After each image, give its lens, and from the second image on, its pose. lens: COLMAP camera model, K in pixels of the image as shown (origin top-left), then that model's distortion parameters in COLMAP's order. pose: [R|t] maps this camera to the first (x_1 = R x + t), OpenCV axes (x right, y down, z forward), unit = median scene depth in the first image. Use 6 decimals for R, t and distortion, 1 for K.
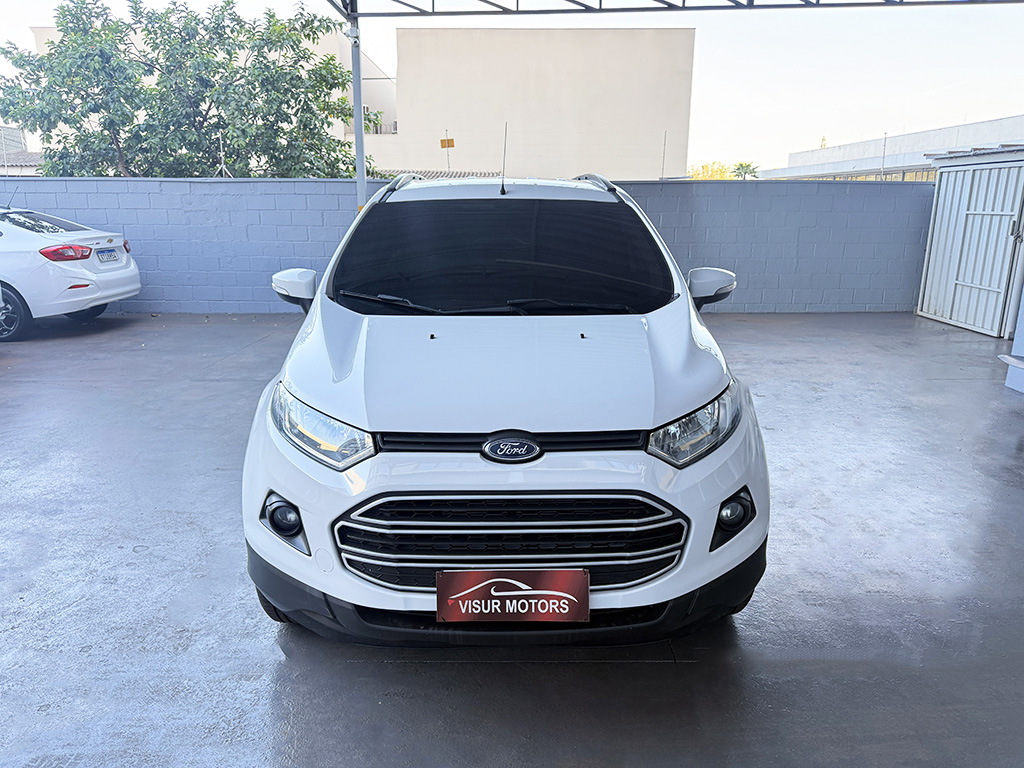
lens RADIAL K [[743.8, 0, 512.0], [0, 743.8, 384.0], [0, 0, 1]] dist [0.031151, -0.047986]
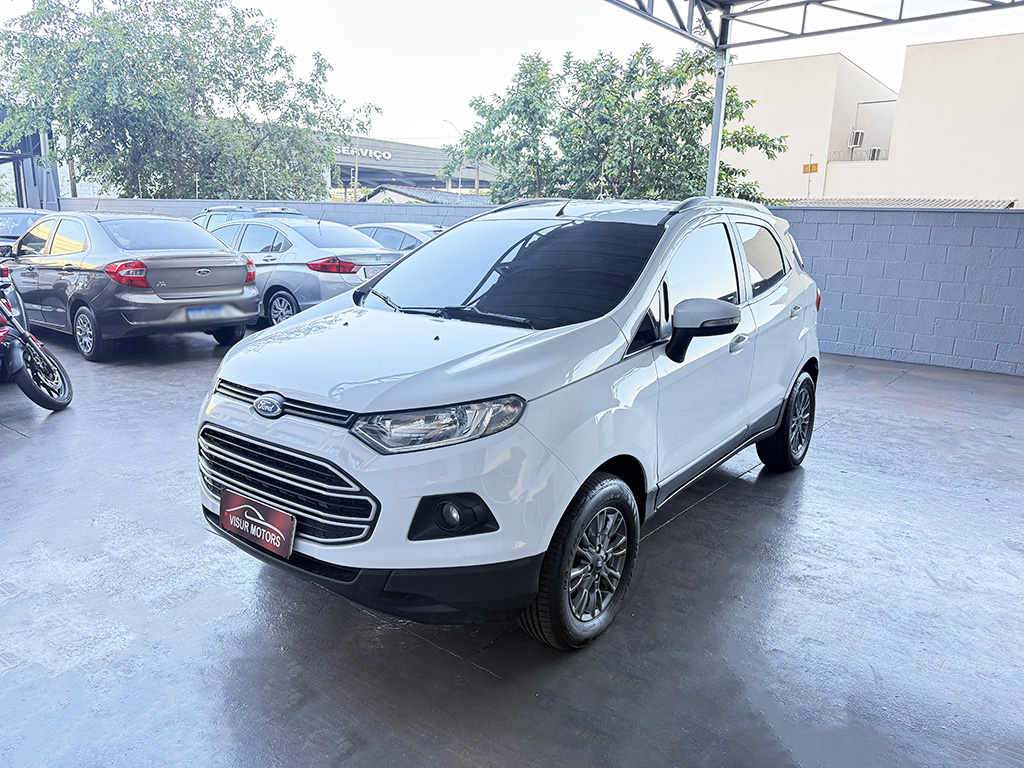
lens RADIAL K [[724.7, 0, 513.4], [0, 724.7, 391.4], [0, 0, 1]] dist [0.009443, -0.002398]
pose [[0.793728, 0.157659, -0.587485, 1.014126], [-0.169820, 0.984858, 0.034861, -0.049405], [0.584086, 0.072097, 0.808484, 0.242113]]
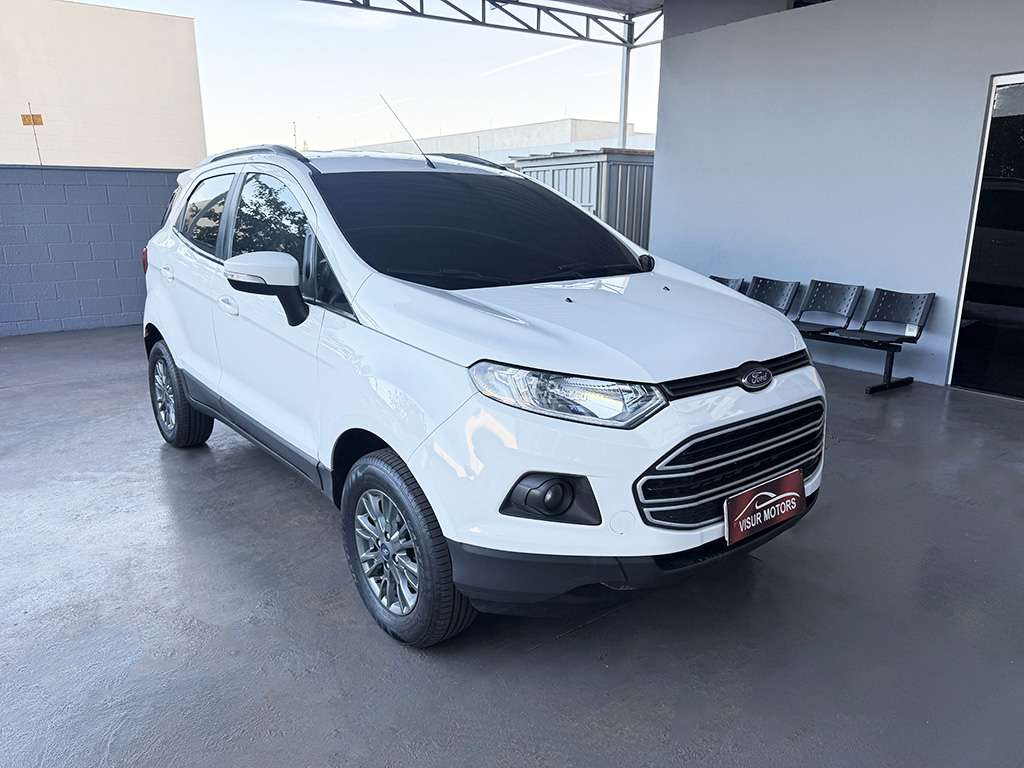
lens RADIAL K [[727.4, 0, 517.4], [0, 727.4, 389.8], [0, 0, 1]] dist [0.038432, -0.036984]
pose [[0.792711, -0.152627, 0.590182, -0.920141], [0.147231, 0.987423, 0.057602, -0.012204], [-0.591551, 0.041231, 0.805212, 0.308888]]
